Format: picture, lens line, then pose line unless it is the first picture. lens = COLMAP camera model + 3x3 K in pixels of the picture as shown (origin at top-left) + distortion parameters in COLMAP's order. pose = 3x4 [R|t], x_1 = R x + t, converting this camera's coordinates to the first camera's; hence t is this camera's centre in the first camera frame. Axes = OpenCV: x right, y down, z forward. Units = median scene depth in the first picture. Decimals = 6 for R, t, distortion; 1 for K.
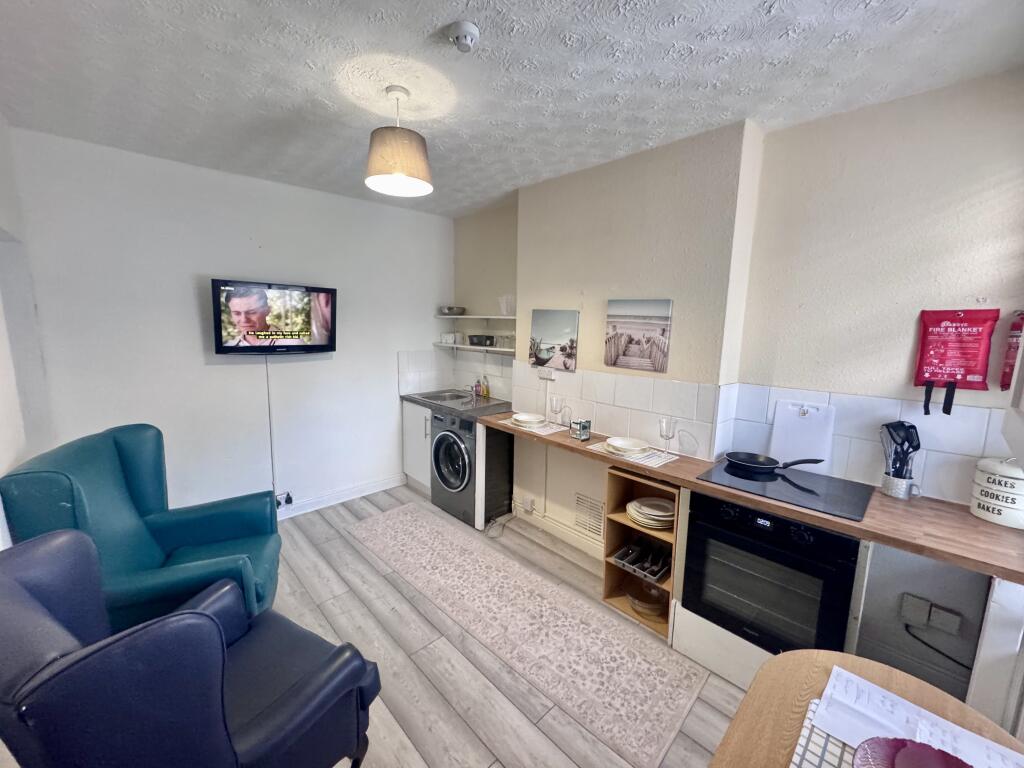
lens RADIAL K [[405.8, 0, 512.2], [0, 405.8, 382.2], [0, 0, 1]] dist [-0.005144, 0.000575]
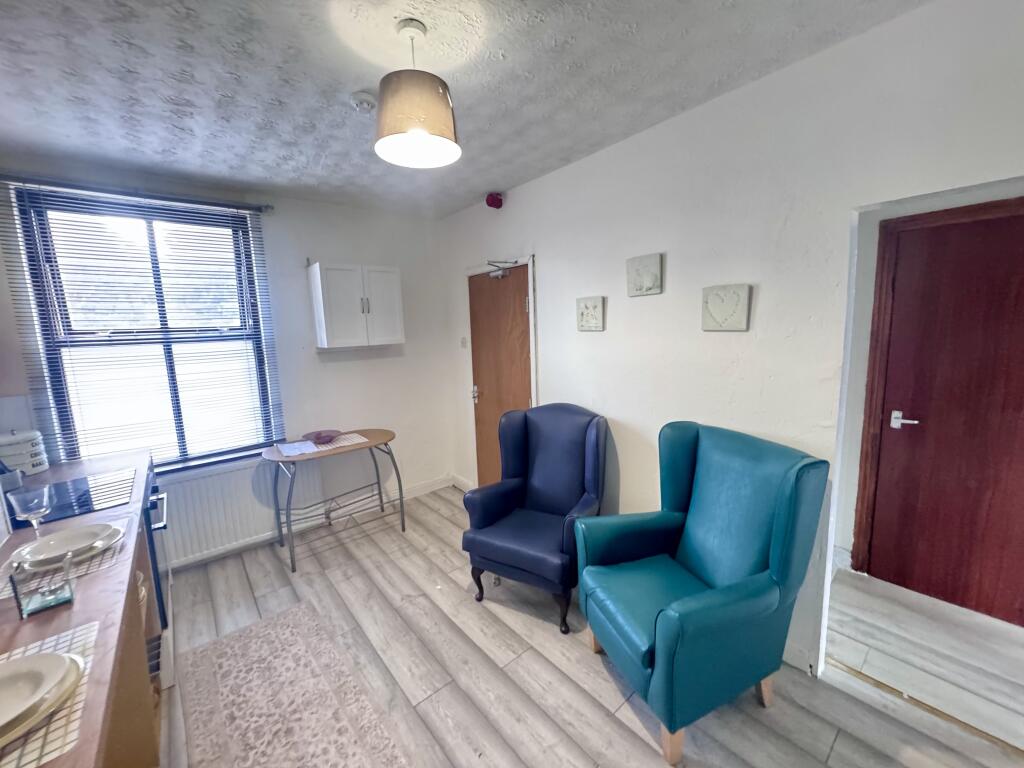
lens RADIAL K [[405.8, 0, 512.2], [0, 405.8, 382.2], [0, 0, 1]] dist [-0.005144, 0.000575]
pose [[-0.997524, 0.008624, 0.069802, -0.346330], [0.027834, 0.959837, 0.279174, -0.185839], [-0.064591, 0.280425, -0.957700, 1.271128]]
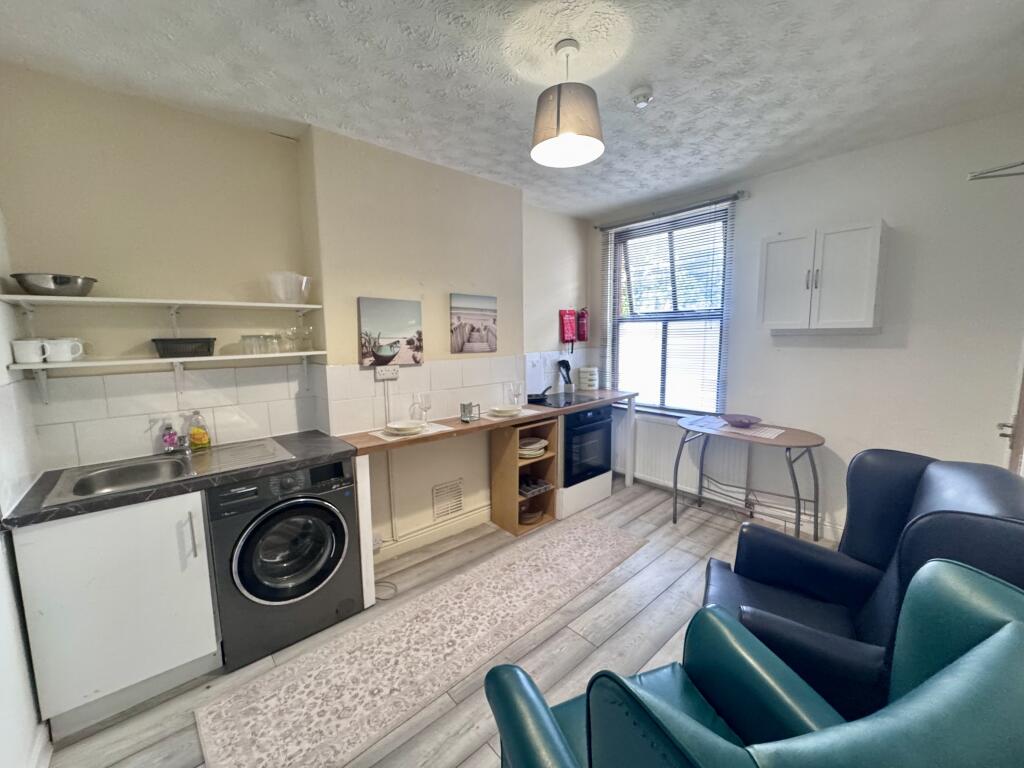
lens RADIAL K [[405.8, 0, 512.2], [0, 405.8, 382.2], [0, 0, 1]] dist [-0.005144, 0.000575]
pose [[0.038108, -0.142468, 0.989066, -0.851822], [0.160127, 0.977865, 0.134685, -0.086095], [-0.986361, 0.153244, 0.060078, 0.783555]]
